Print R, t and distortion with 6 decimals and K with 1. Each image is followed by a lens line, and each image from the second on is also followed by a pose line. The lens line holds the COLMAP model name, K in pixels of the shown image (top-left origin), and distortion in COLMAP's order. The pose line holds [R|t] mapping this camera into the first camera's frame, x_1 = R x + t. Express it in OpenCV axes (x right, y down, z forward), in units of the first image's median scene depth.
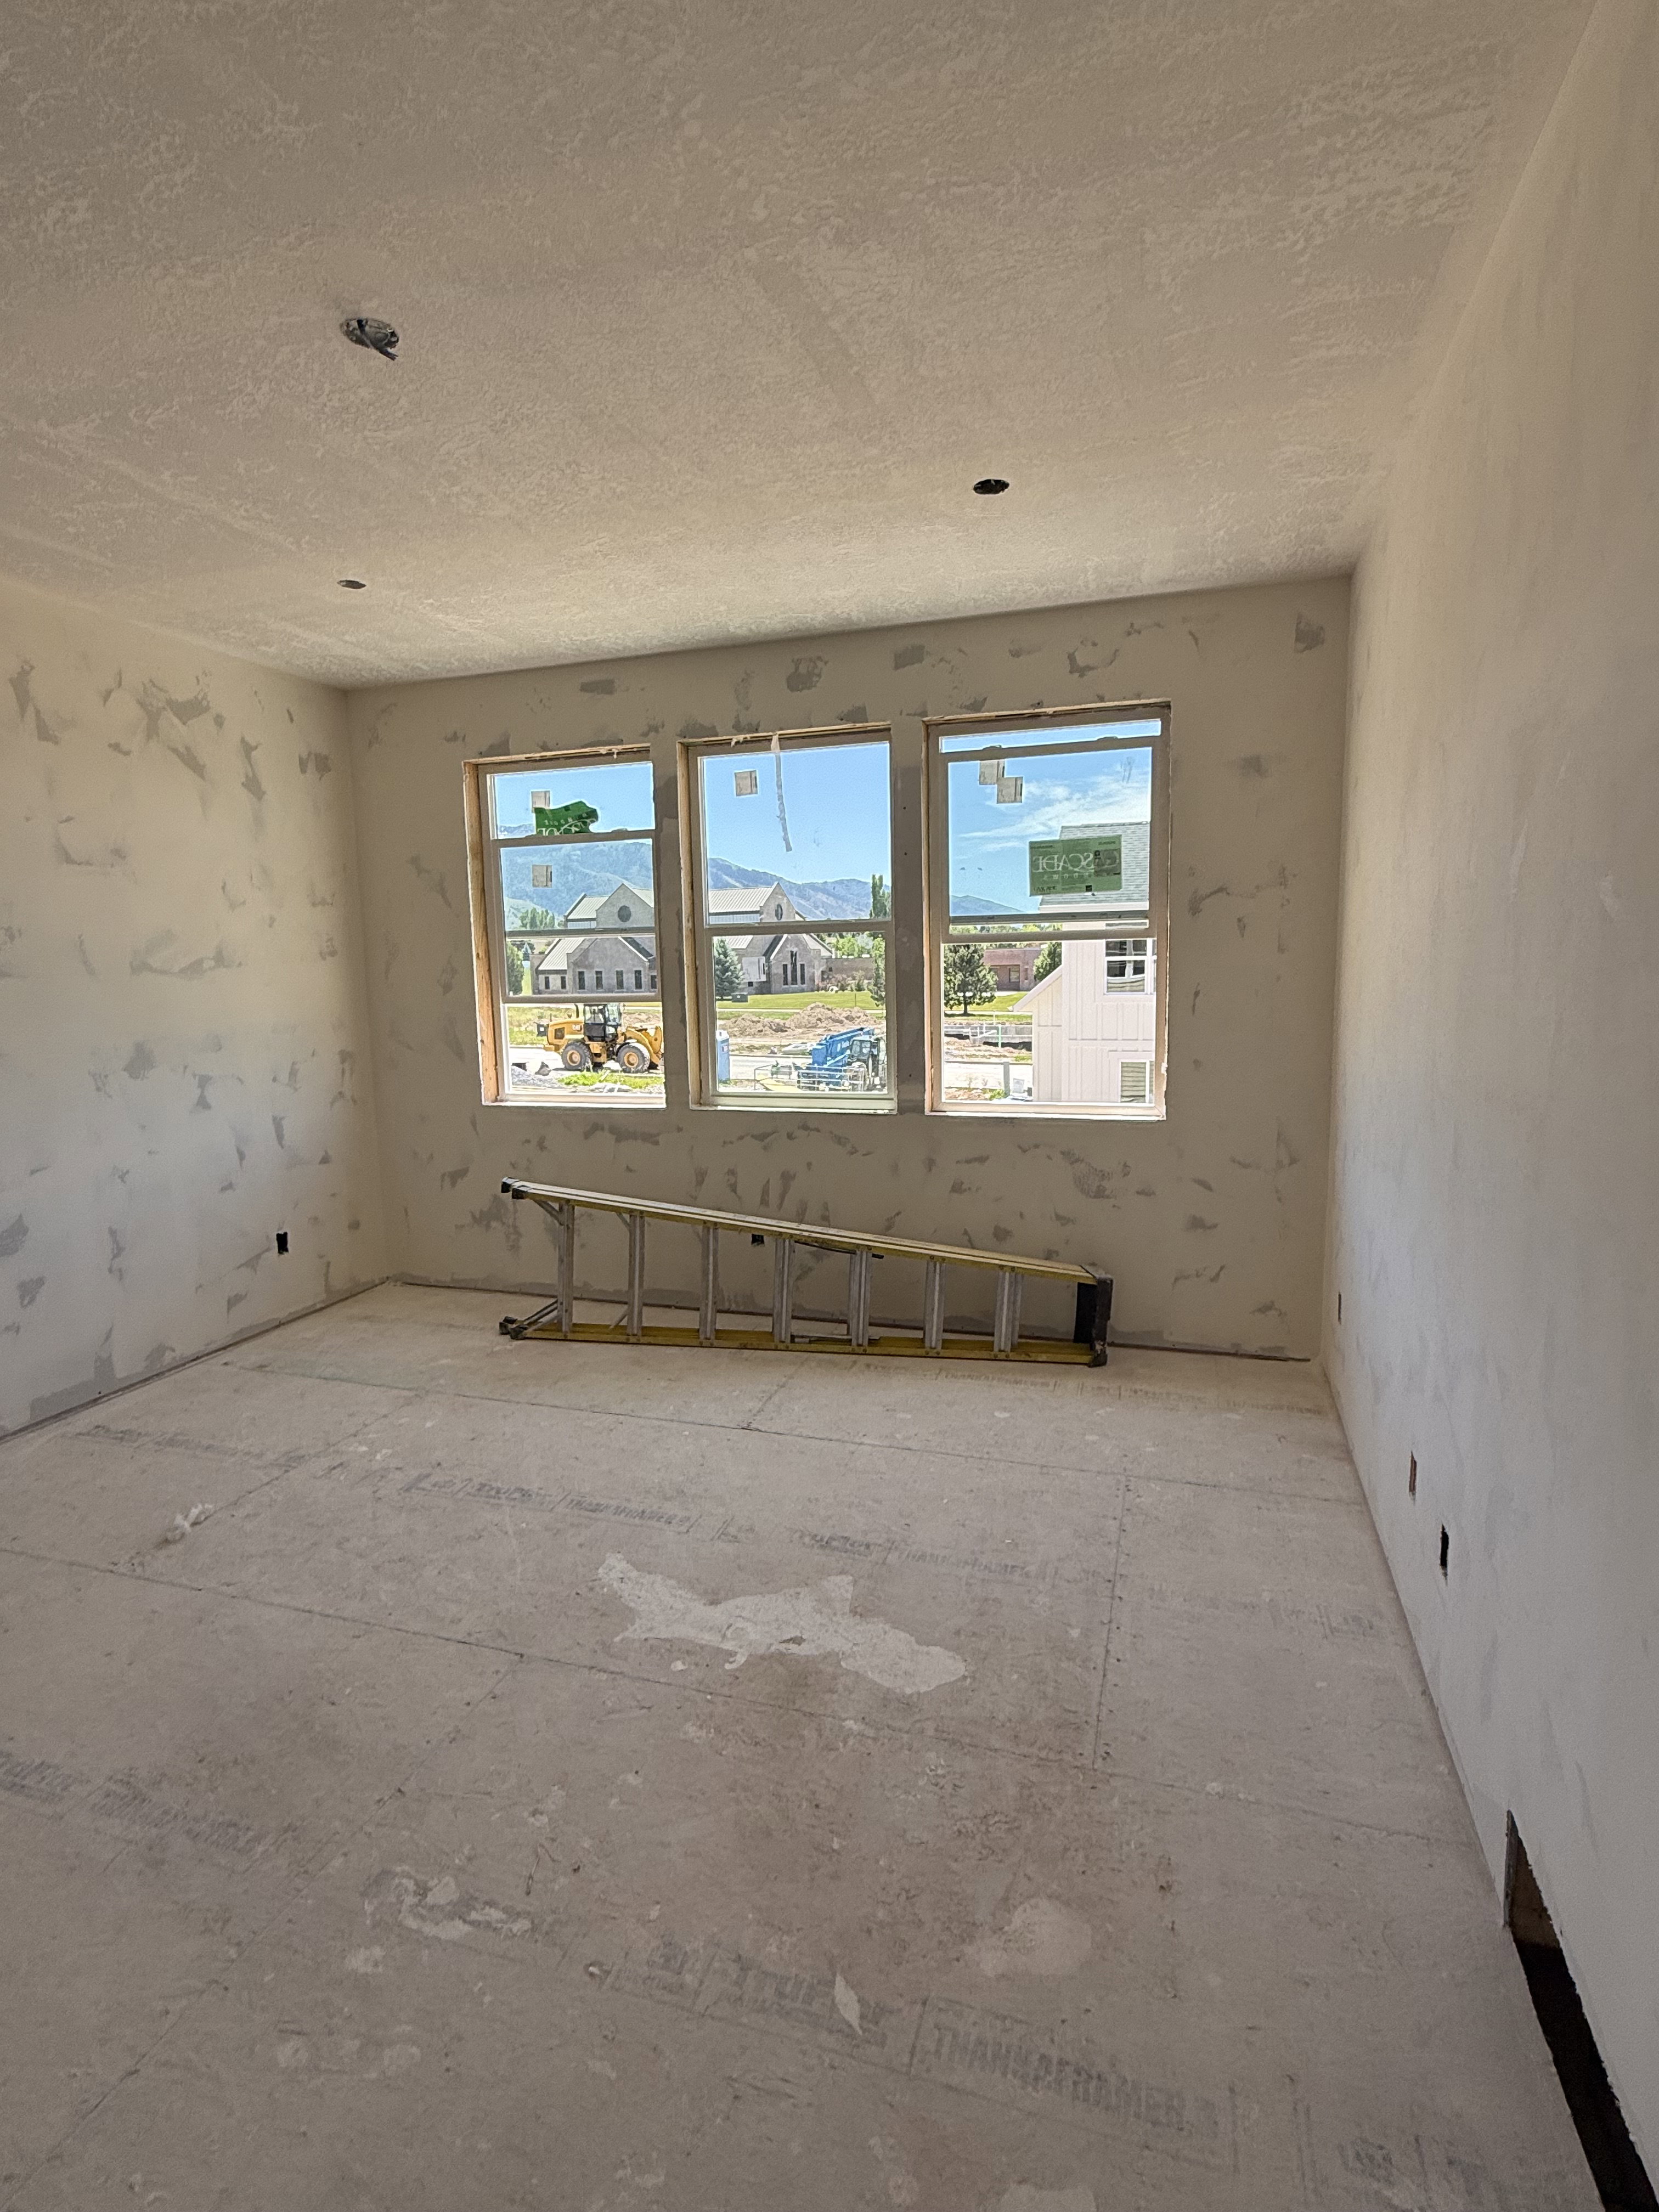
lens RADIAL K [[1091.9, 0, 860.0], [0, 1091.9, 1077.0], [0, 0, 1]] dist [-0.001660, -0.000547]
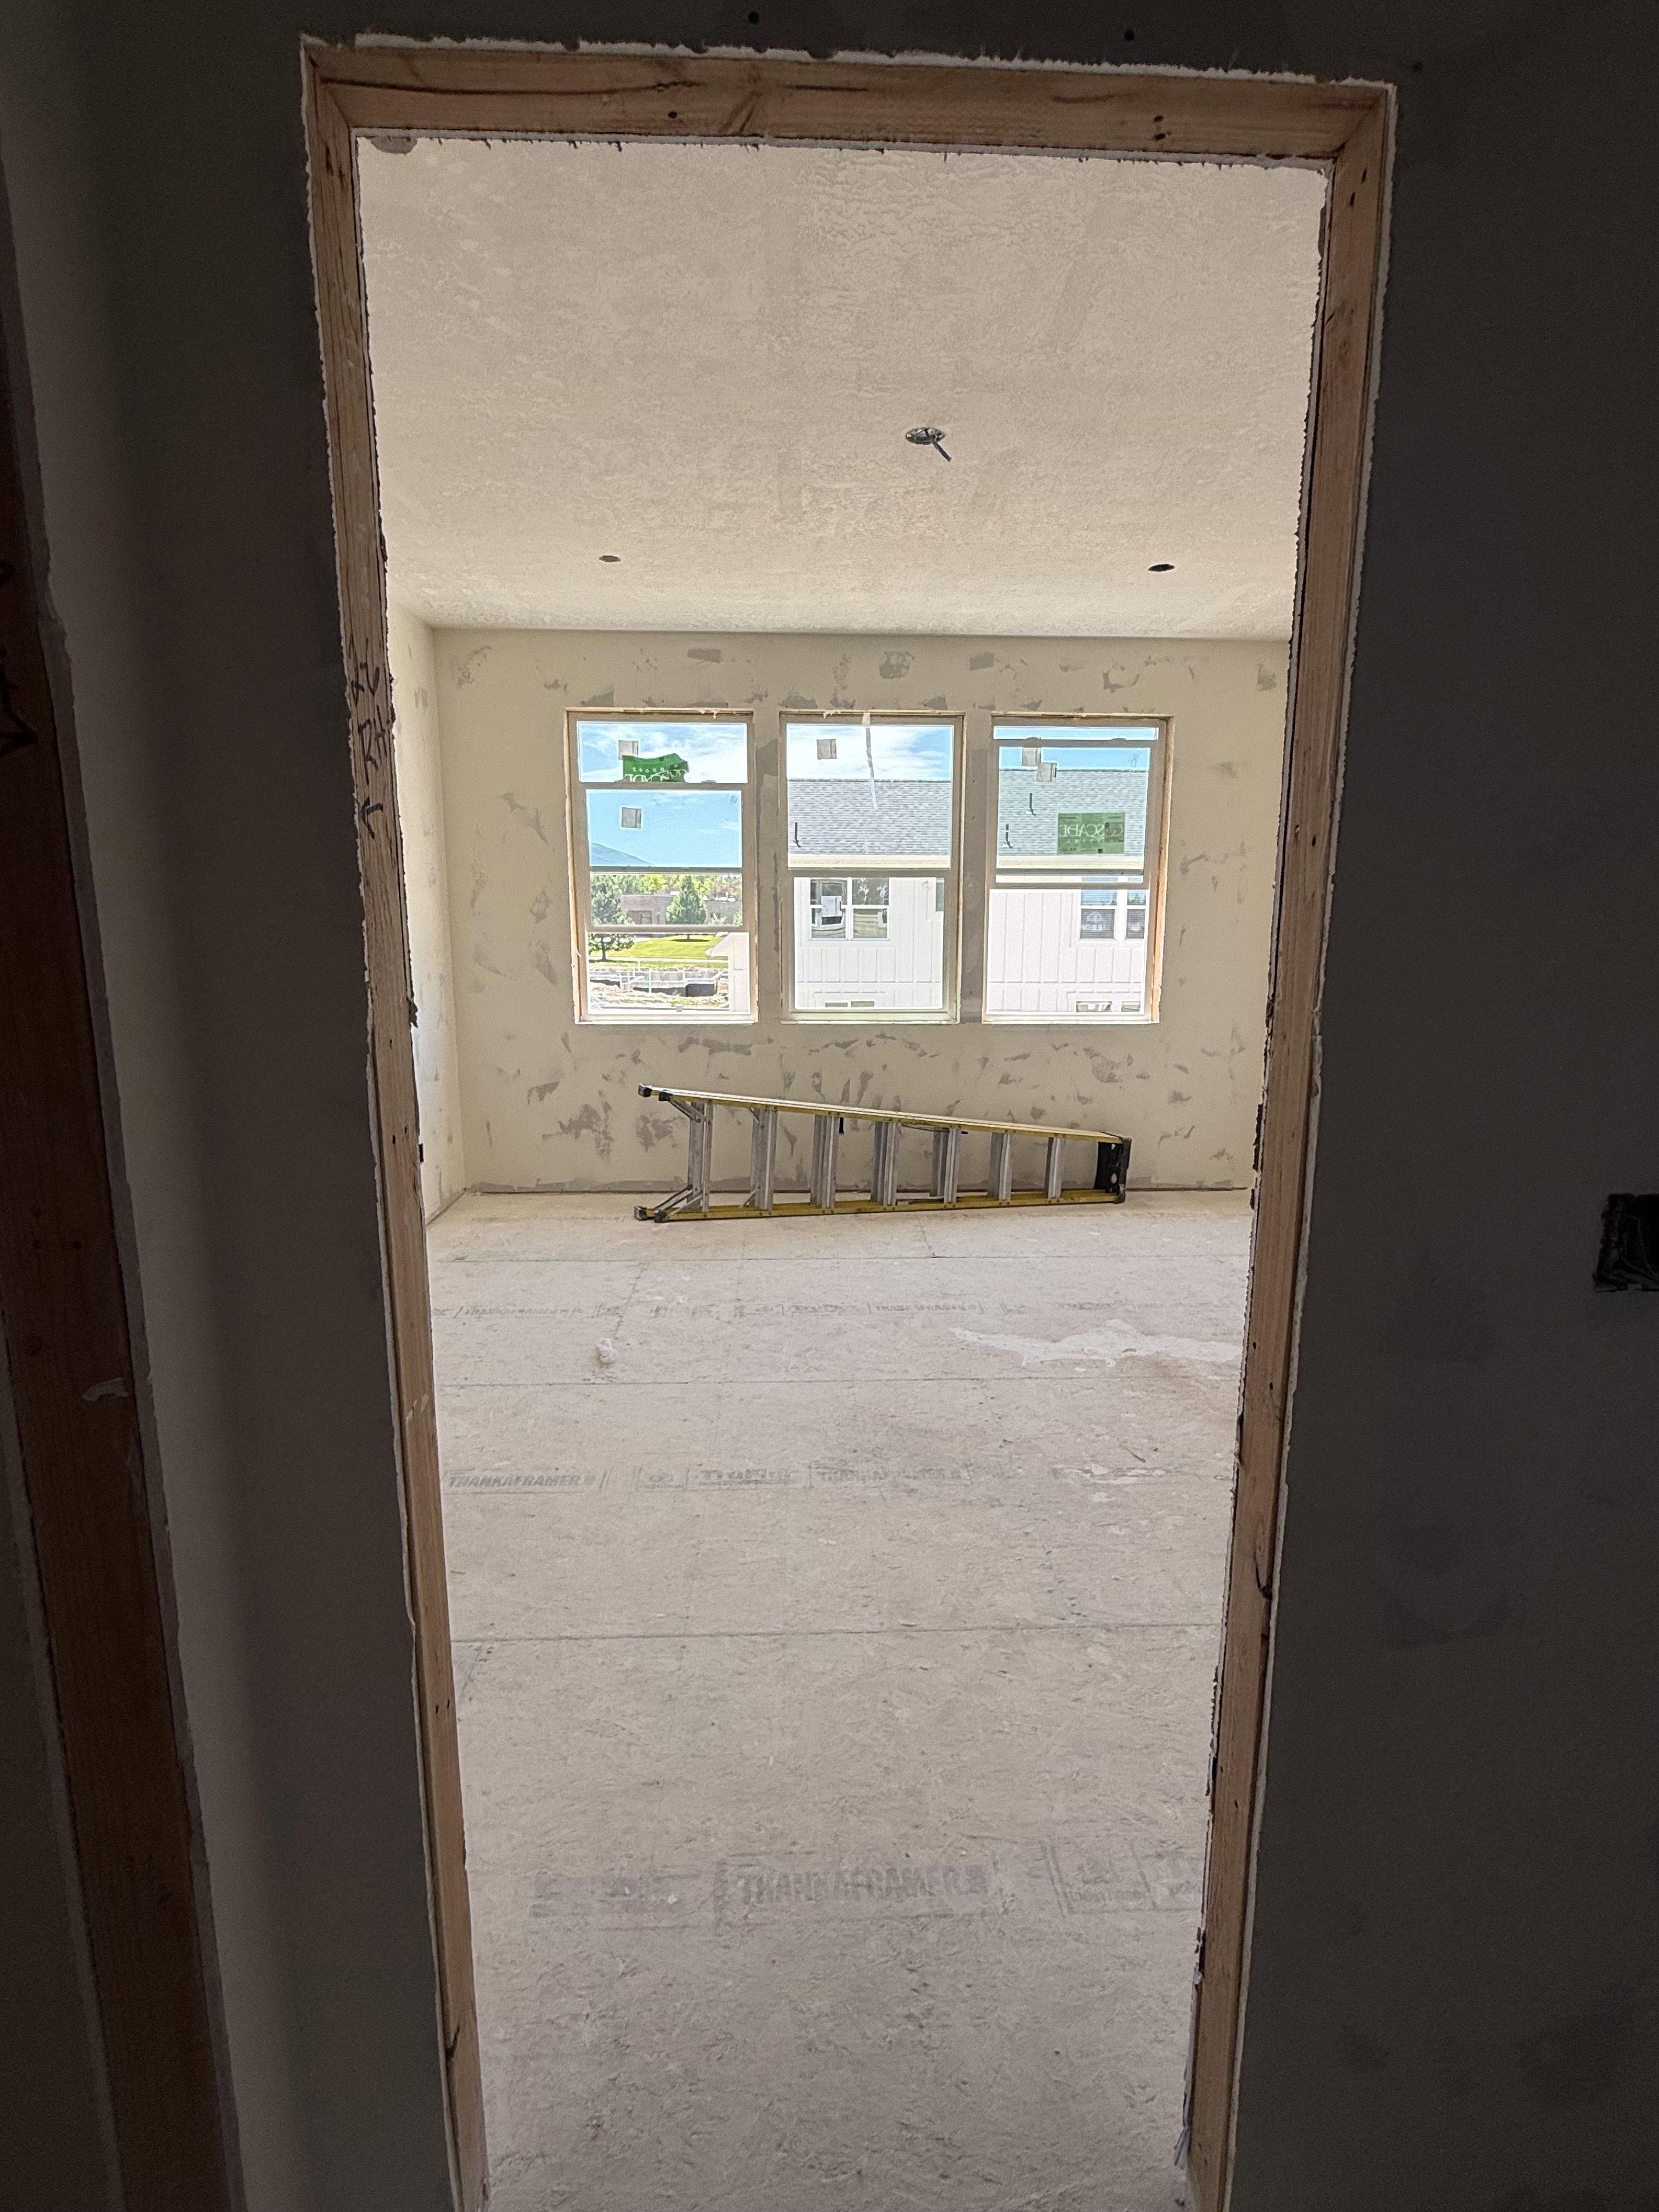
lens RADIAL K [[1091.9, 0, 860.0], [0, 1091.9, 1077.0], [0, 0, 1]] dist [-0.001660, -0.000547]
pose [[0.938236, -0.029986, 0.344693, -0.517395], [0.013560, 0.998659, 0.049968, 0.031464], [-0.345729, -0.042208, 0.937385, -0.155114]]
